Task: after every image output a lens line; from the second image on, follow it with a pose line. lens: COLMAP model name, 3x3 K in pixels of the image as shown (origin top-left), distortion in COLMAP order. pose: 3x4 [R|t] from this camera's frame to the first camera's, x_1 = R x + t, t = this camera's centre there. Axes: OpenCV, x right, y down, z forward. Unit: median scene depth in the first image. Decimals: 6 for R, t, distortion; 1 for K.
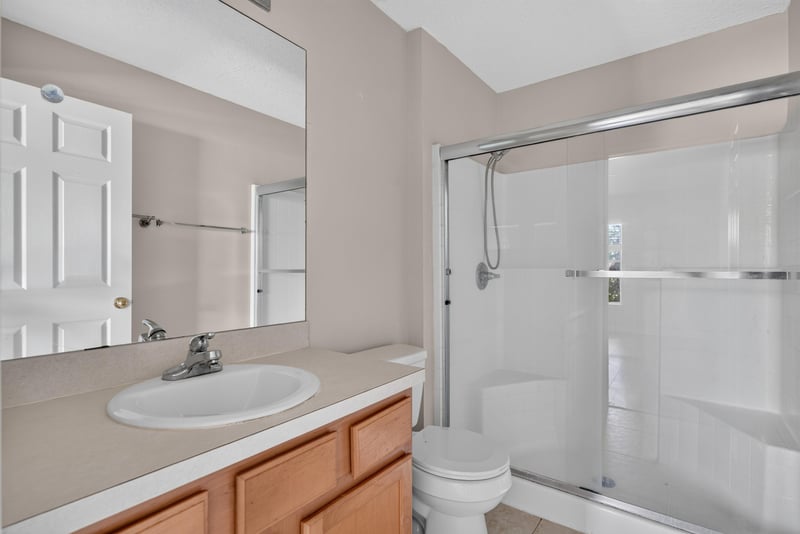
lens RADIAL K [[380.8, 0, 395.4], [0, 380.8, 267.7], [0, 0, 1]] dist [0.010167, 0.000038]
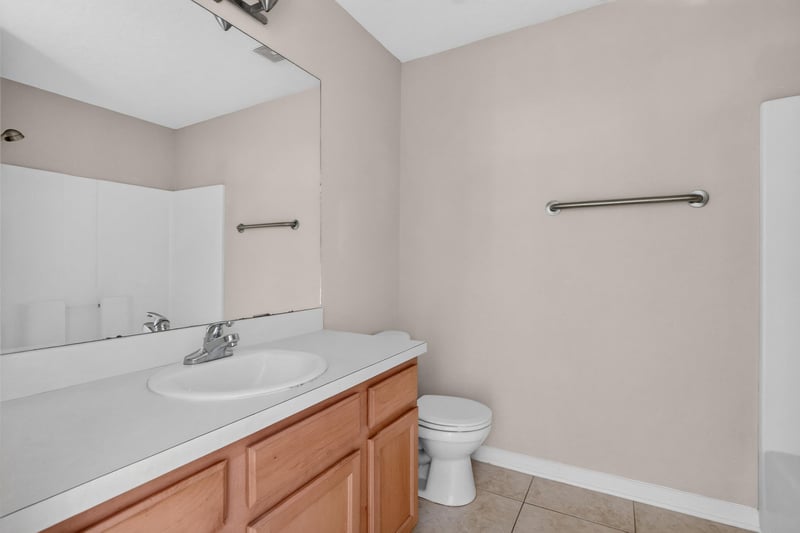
lens RADIAL K [[380.8, 0, 404.5], [0, 380.8, 266.7], [0, 0, 1]] dist [0.010167, 0.000038]
pose [[0.987529, 0.005041, 0.157359, -0.150322], [-0.006363, 0.999949, 0.007902, -0.002132], [-0.157311, -0.008805, 0.987510, -0.203912]]
